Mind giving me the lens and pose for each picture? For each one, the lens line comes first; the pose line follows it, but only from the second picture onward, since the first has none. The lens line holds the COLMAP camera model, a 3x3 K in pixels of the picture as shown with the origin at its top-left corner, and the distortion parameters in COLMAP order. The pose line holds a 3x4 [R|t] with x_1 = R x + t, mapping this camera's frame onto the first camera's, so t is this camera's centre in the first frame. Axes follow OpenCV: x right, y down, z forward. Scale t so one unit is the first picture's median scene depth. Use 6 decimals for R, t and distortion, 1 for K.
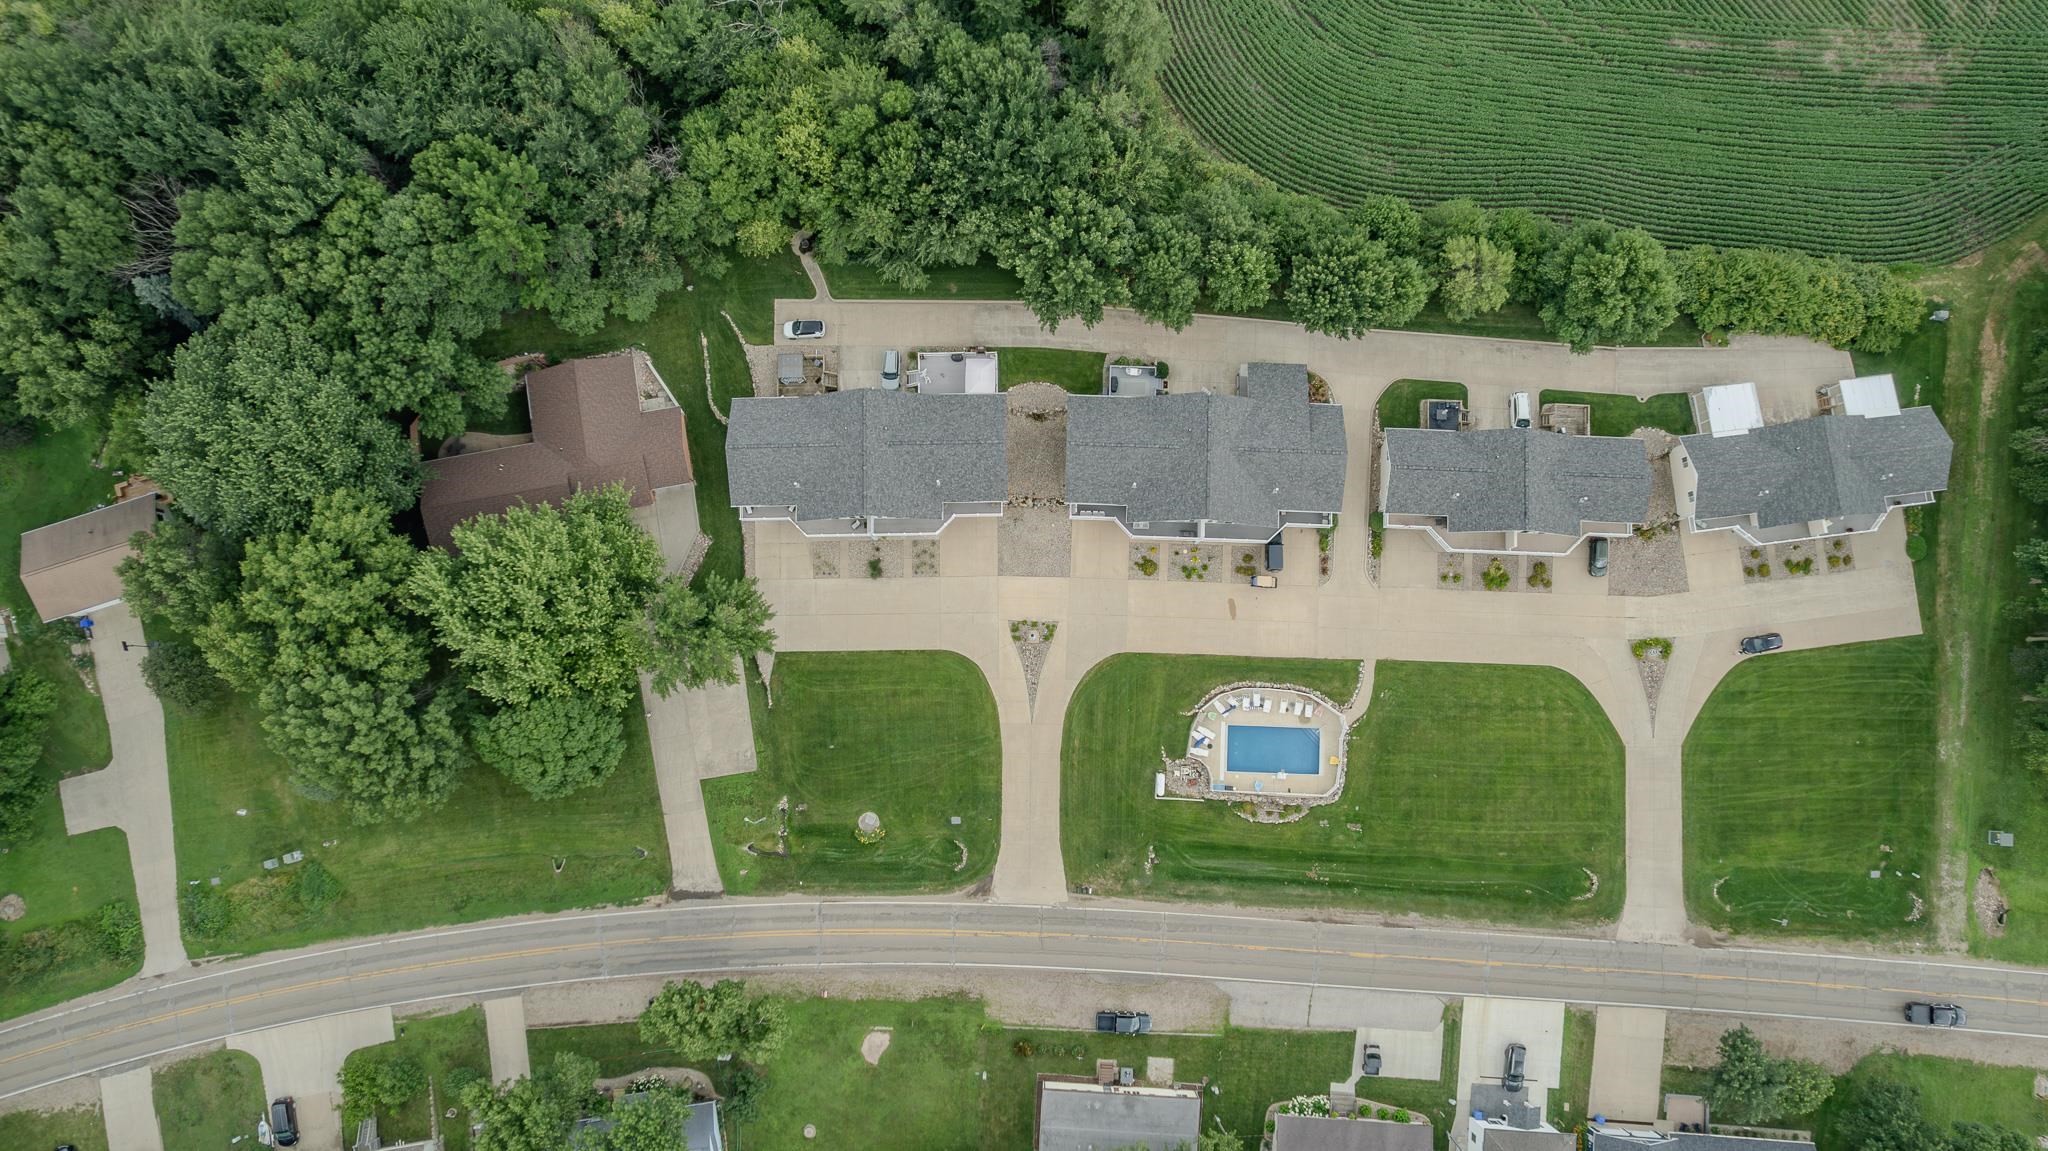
lens RADIAL K [[1314.6, 0, 1025.2], [0, 1314.6, 579.2], [0, 0, 1]] dist [-0.067019, 0.055432]
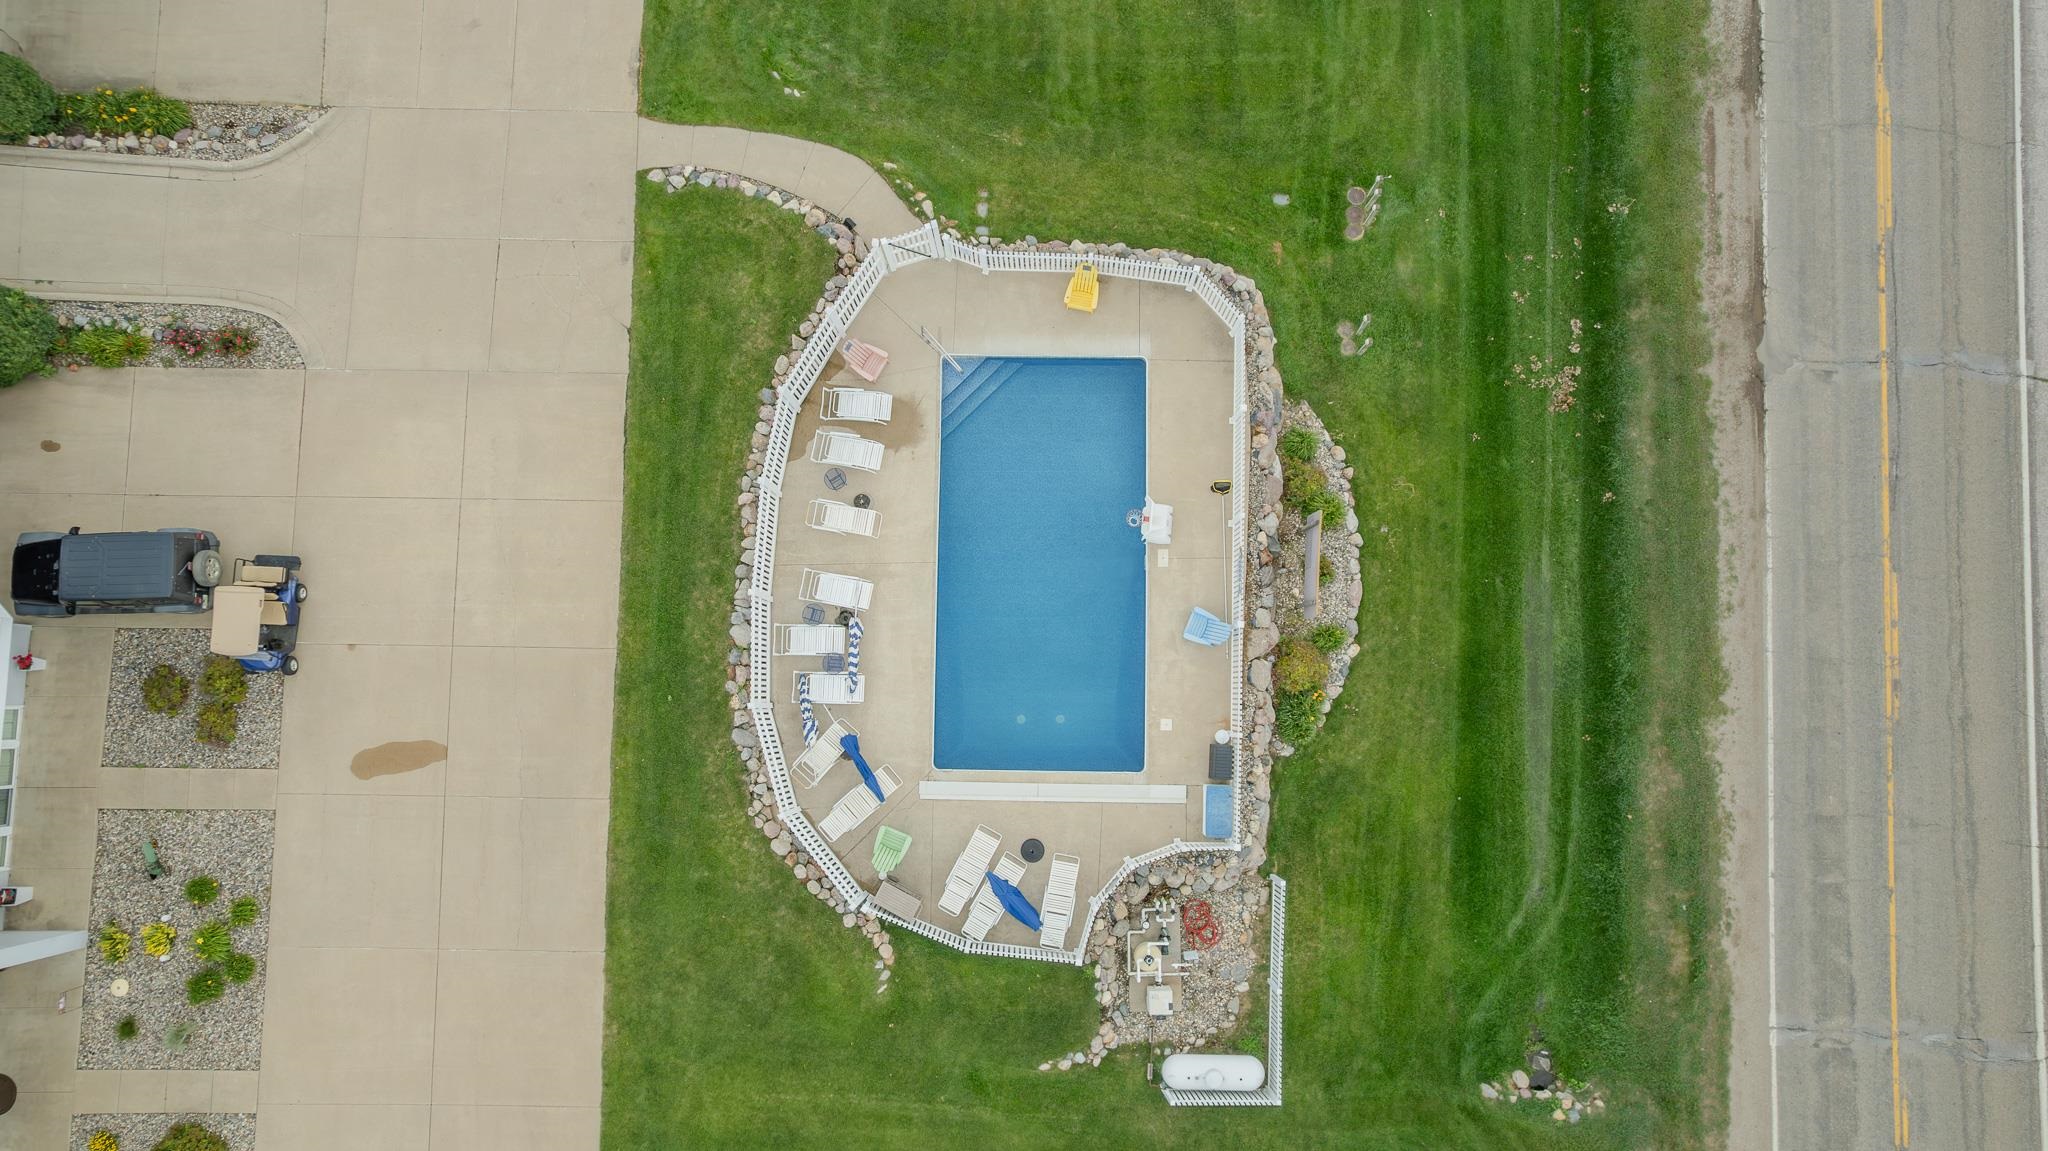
lens RADIAL K [[1314.6, 0, 1019.8], [0, 1314.6, 573.9], [0, 0, 1]] dist [-0.067019, 0.055432]
pose [[-0.023014, -0.994633, 0.100878, 0.164824], [0.996643, -0.014895, 0.080509, 0.108430], [-0.078574, 0.102392, 0.991636, 0.779355]]
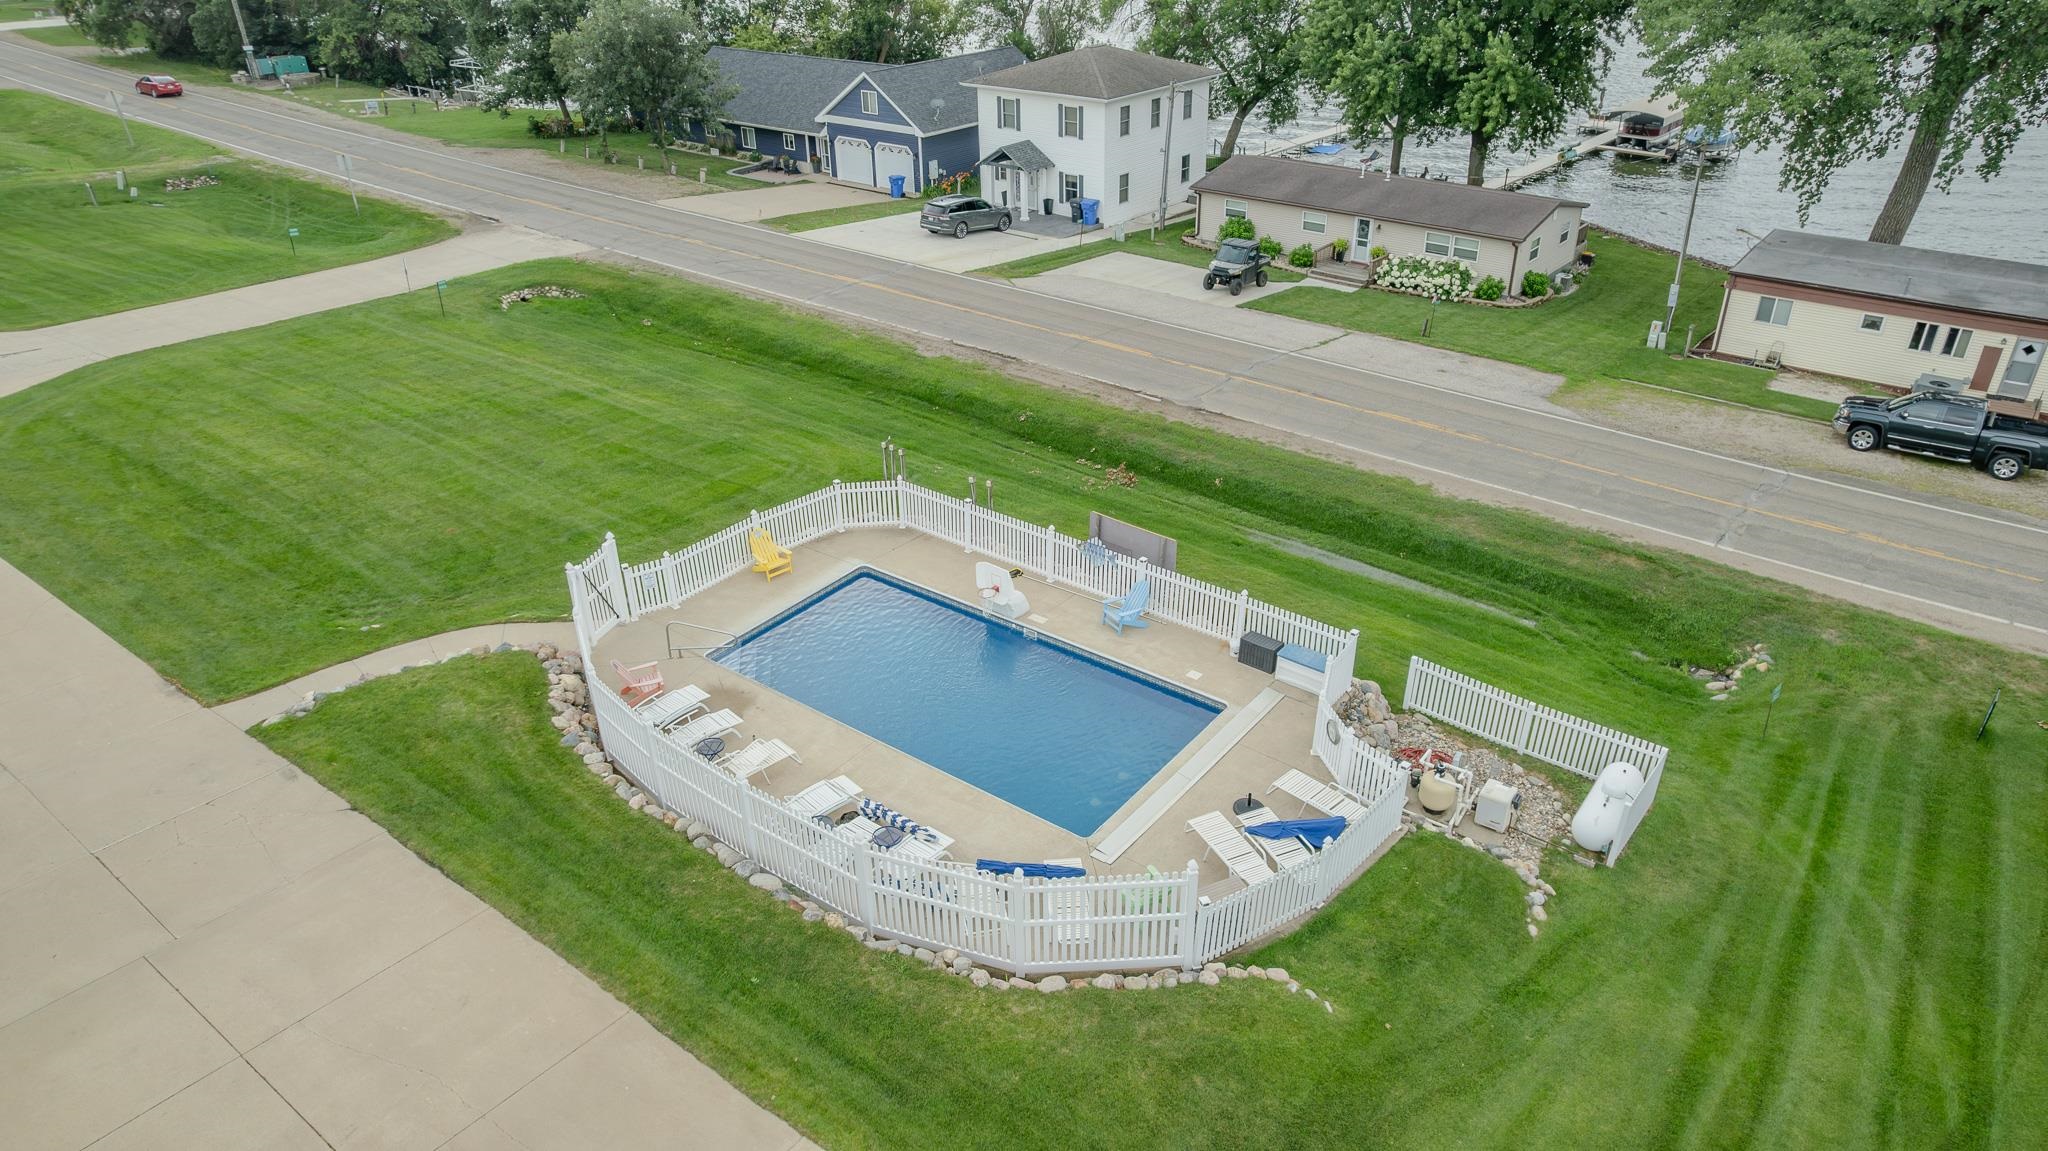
lens RADIAL K [[1314.6, 0, 1029.8], [0, 1314.6, 573.8], [0, 0, 1]] dist [-0.067019, 0.055432]
pose [[-0.820002, -0.266905, 0.506318, 0.087906], [0.571198, -0.325255, 0.753620, -0.003133], [-0.036462, 0.907178, 0.419165, 0.904998]]
